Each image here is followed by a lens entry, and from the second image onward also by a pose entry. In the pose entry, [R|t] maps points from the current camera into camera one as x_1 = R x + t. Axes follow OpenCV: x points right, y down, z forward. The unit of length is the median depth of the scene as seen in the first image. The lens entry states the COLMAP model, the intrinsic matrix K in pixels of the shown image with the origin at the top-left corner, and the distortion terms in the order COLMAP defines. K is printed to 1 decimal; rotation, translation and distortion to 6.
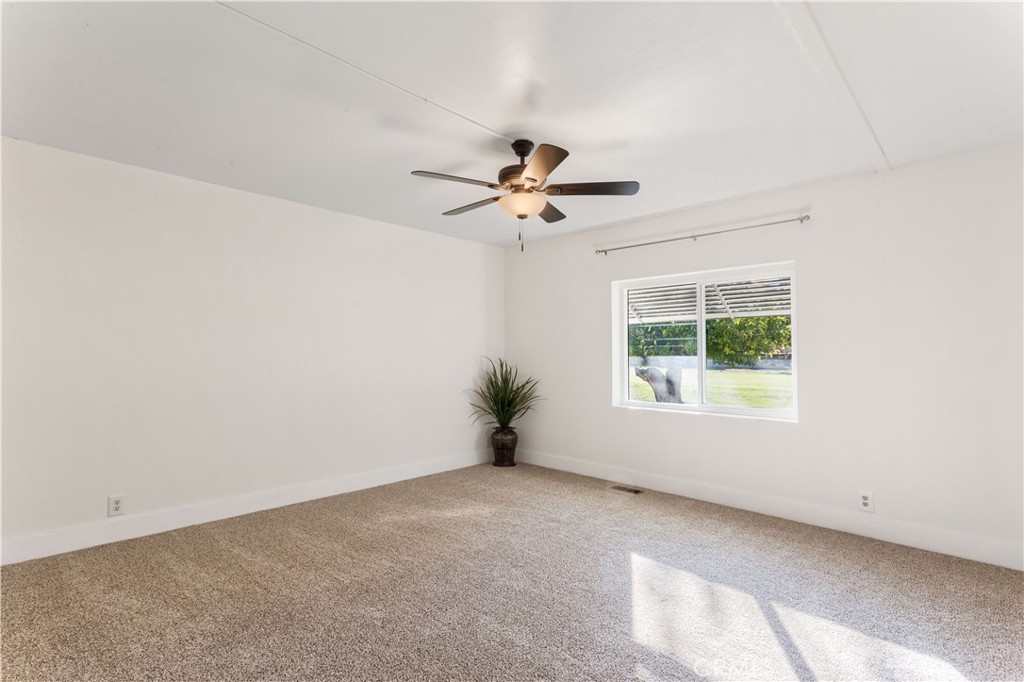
lens RADIAL K [[491.2, 0, 506.7], [0, 491.2, 350.3], [0, 0, 1]] dist [-0.001295, 0.001213]
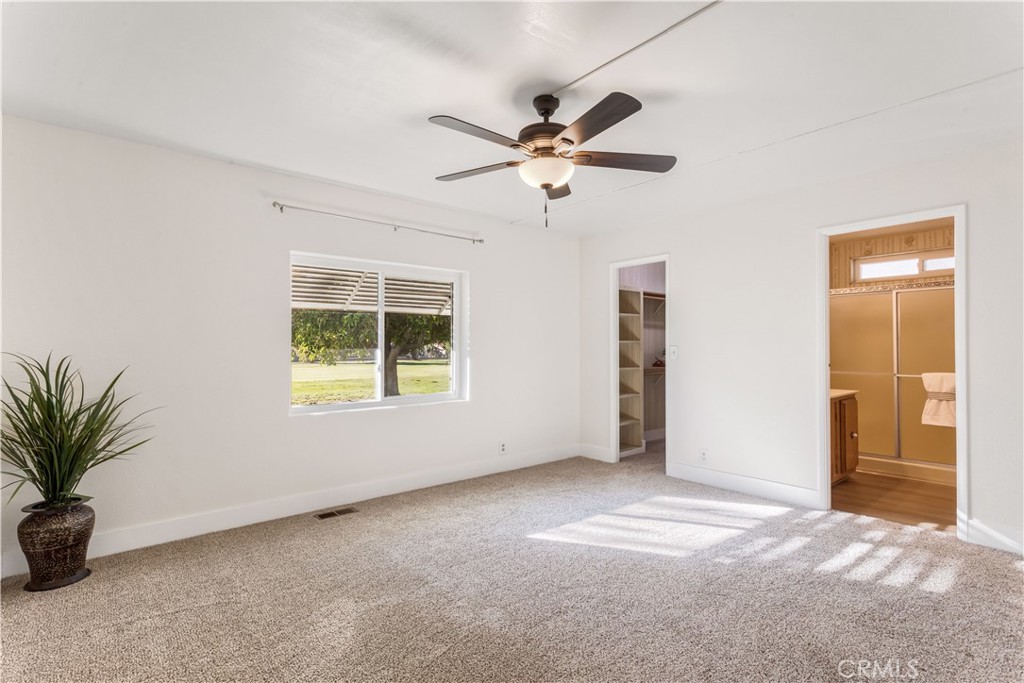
lens RADIAL K [[491.2, 0, 506.7], [0, 491.2, 350.8], [0, 0, 1]] dist [-0.001295, 0.001213]
pose [[0.102911, -0.010579, 0.994634, -0.553187], [-0.006250, 0.999917, 0.011281, 0.003218], [-0.994671, -0.007377, 0.102837, 0.654099]]
